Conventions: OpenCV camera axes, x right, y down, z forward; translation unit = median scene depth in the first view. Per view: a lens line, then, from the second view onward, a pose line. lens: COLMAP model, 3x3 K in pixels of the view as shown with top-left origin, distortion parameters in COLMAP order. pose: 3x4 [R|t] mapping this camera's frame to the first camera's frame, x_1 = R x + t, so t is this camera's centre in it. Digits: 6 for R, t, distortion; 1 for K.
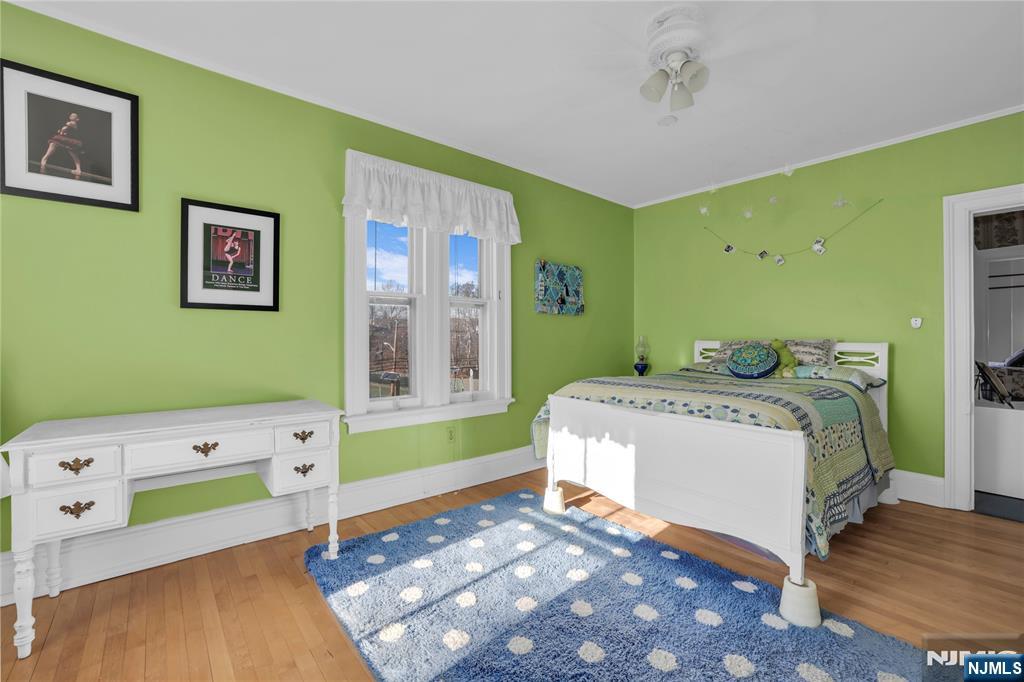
lens RADIAL K [[438.4, 0, 513.8], [0, 438.4, 336.9], [0, 0, 1]] dist [-0.051445, 0.019329]
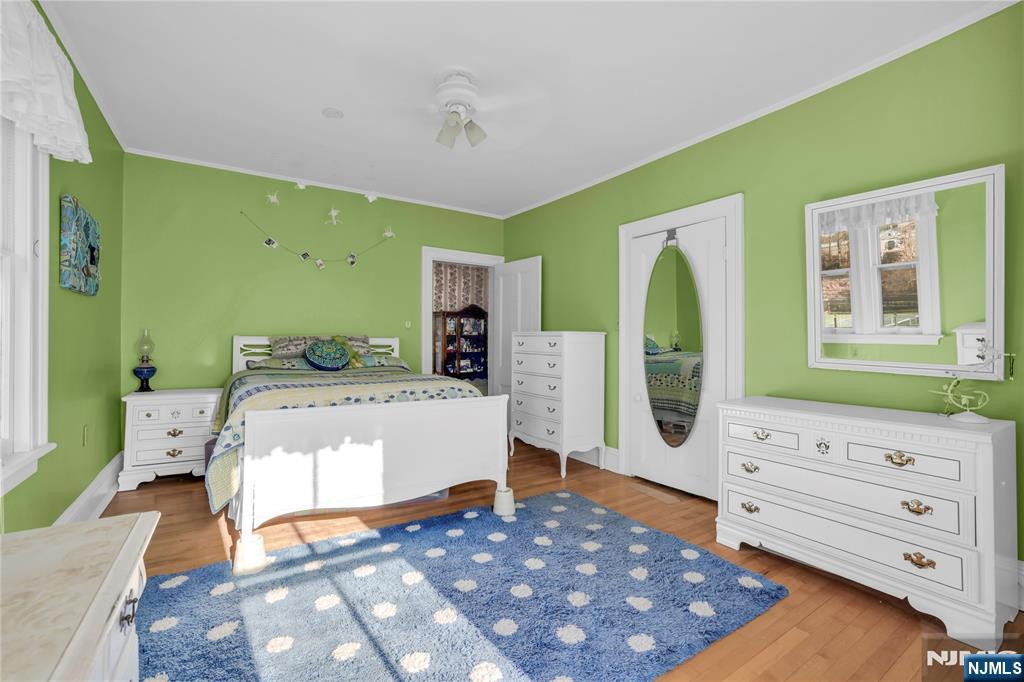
lens RADIAL K [[438.4, 0, 513.8], [0, 438.4, 336.9], [0, 0, 1]] dist [-0.051445, 0.019329]
pose [[0.119772, 0.001489, 0.992800, -0.649166], [-0.012032, 0.999928, -0.000049, 0.005698], [-0.992728, -0.011940, 0.119782, 0.546594]]
